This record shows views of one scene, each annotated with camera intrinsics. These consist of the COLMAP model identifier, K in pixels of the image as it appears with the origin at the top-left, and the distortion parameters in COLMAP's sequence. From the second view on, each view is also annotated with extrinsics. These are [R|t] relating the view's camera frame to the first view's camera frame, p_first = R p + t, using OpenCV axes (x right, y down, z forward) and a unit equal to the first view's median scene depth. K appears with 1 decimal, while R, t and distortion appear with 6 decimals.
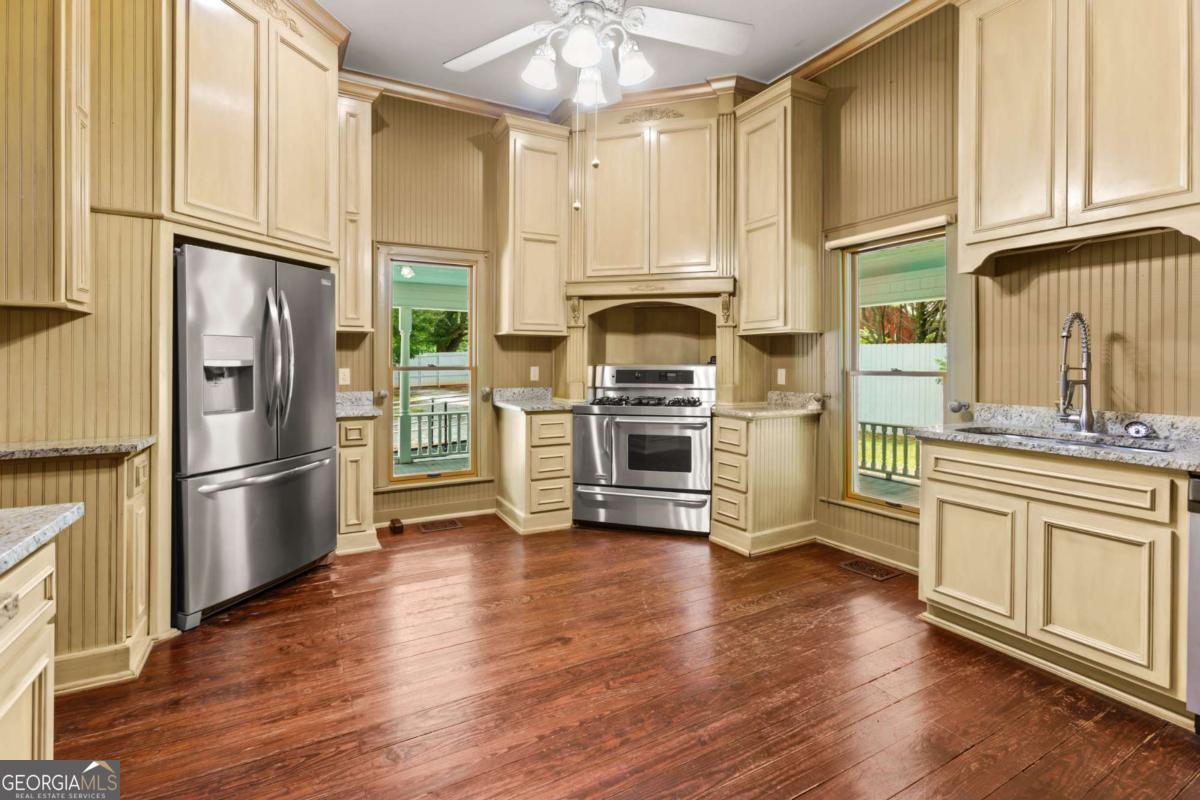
lens RADIAL K [[557.8, 0, 598.2], [0, 557.8, 348.9], [0, 0, 1]] dist [-0.000671, -0.000143]
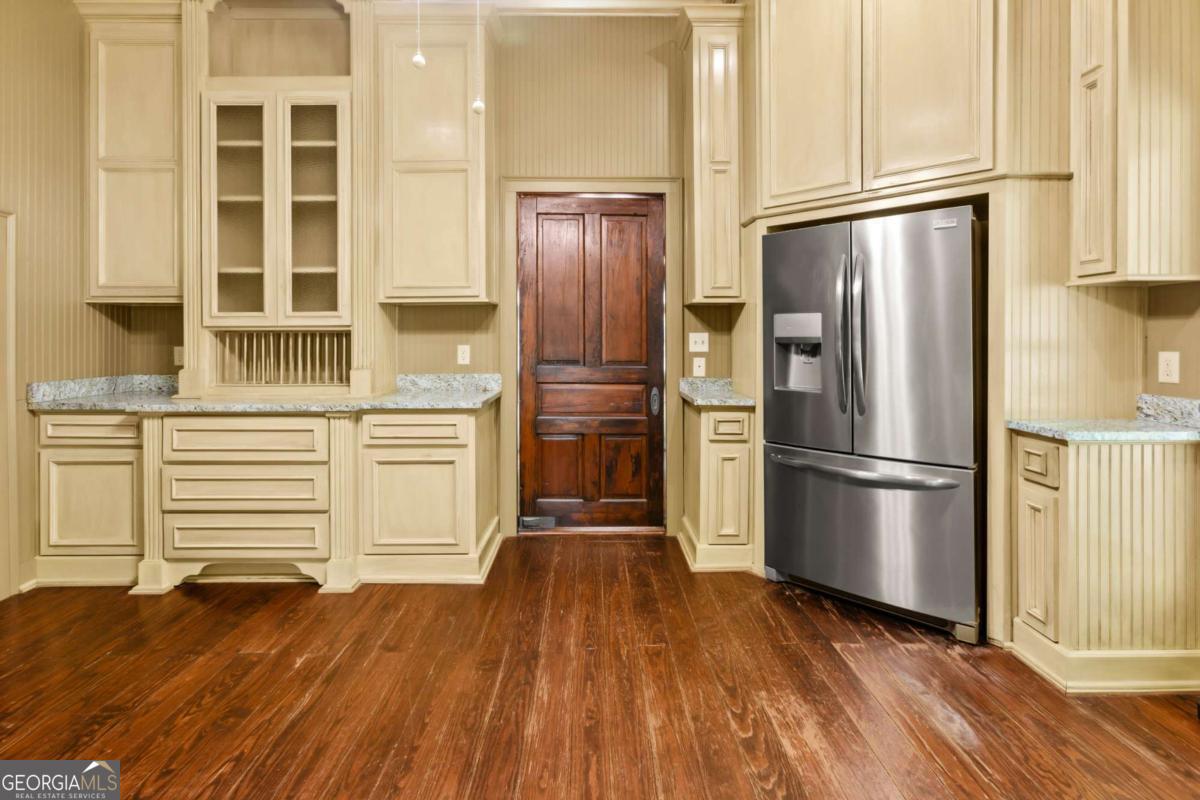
lens RADIAL K [[534.7, 0, 600.5], [0, 534.7, 342.9], [0, 0, 1]] dist [0.000503, 0.000086]
pose [[-0.467550, -0.000542, -0.883967, 0.315697], [0.026773, 0.999532, -0.014774, 0.025788], [0.883561, -0.030574, -0.467317, 1.001169]]
